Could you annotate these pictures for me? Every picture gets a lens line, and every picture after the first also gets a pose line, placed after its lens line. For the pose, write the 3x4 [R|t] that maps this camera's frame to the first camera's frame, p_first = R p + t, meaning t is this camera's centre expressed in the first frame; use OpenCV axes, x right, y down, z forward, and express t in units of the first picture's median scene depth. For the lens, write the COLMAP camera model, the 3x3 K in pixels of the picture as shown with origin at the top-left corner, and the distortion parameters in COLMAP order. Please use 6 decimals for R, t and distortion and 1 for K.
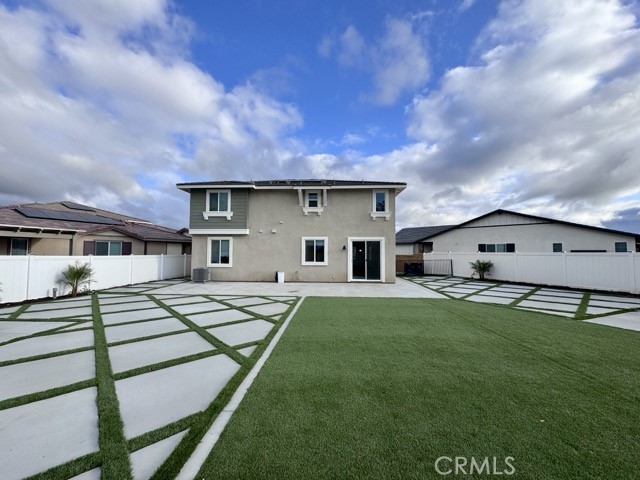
lens RADIAL K [[255.7, 0, 319.9], [0, 255.7, 240.2], [0, 0, 1]] dist [-0.002797, 0.000843]
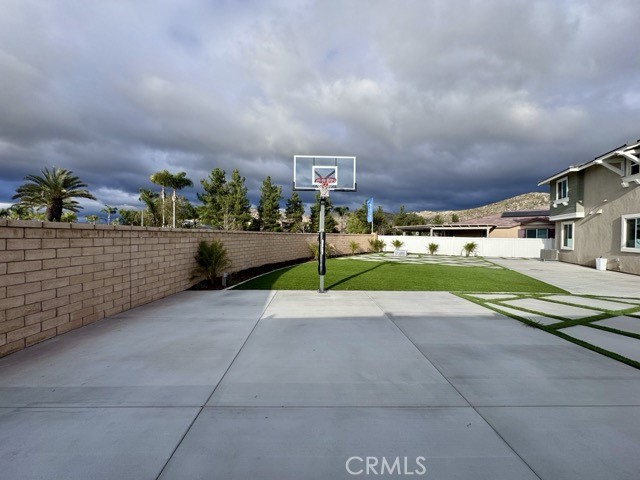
lens RADIAL K [[255.7, 0, 320.6], [0, 255.7, 238.7], [0, 0, 1]] dist [-0.002797, 0.000843]
pose [[-0.347491, 0.002958, -0.937679, 0.990108], [0.041279, 0.999074, -0.012146, 0.028260], [0.936774, -0.042927, -0.347291, 0.398907]]
